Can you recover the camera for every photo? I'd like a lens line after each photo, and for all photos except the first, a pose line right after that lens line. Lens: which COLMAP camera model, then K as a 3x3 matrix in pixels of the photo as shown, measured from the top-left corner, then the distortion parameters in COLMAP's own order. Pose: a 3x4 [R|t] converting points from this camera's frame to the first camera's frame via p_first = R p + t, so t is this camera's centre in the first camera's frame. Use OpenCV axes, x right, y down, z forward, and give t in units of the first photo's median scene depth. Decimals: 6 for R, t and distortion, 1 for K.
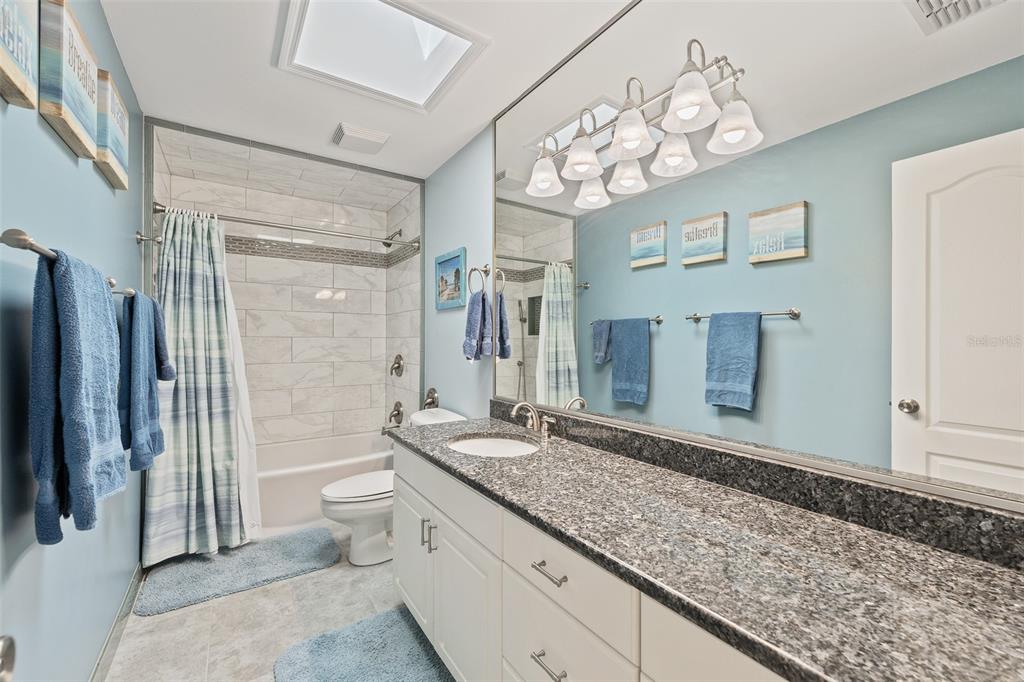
lens RADIAL K [[426.8, 0, 508.7], [0, 426.8, 340.9], [0, 0, 1]] dist [-0.000514, -0.000133]
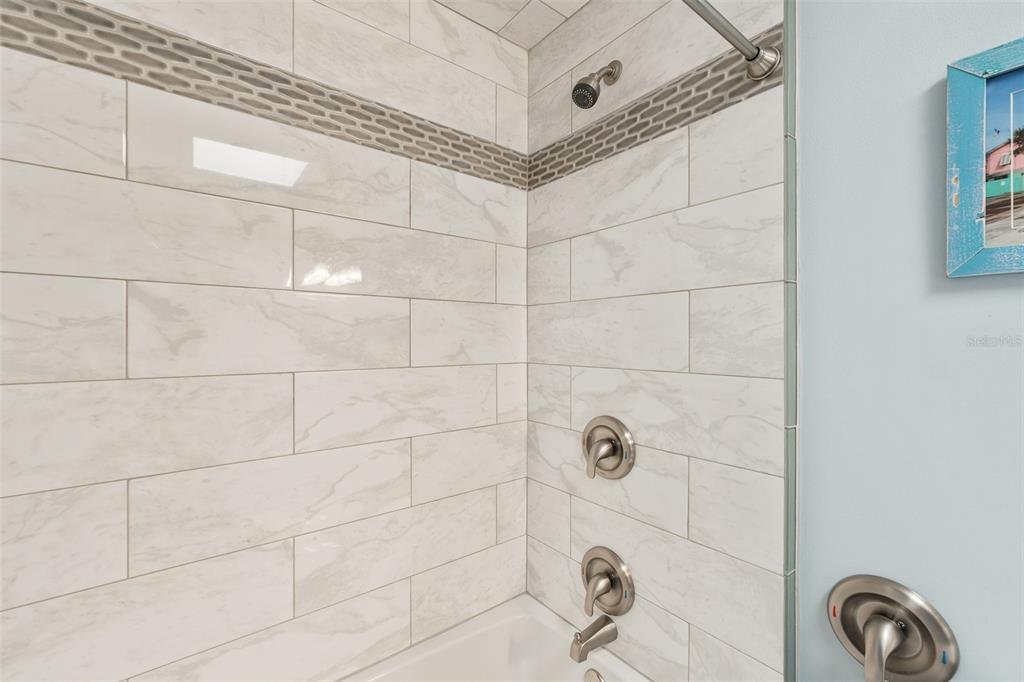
lens RADIAL K [[426.8, 0, 516.7], [0, 426.8, 339.1], [0, 0, 1]] dist [-0.000514, -0.000133]
pose [[0.994229, -0.002813, 0.107243, -0.362685], [0.002977, 0.999995, -0.001363, -0.031350], [-0.107238, 0.001675, 0.994232, 0.641606]]
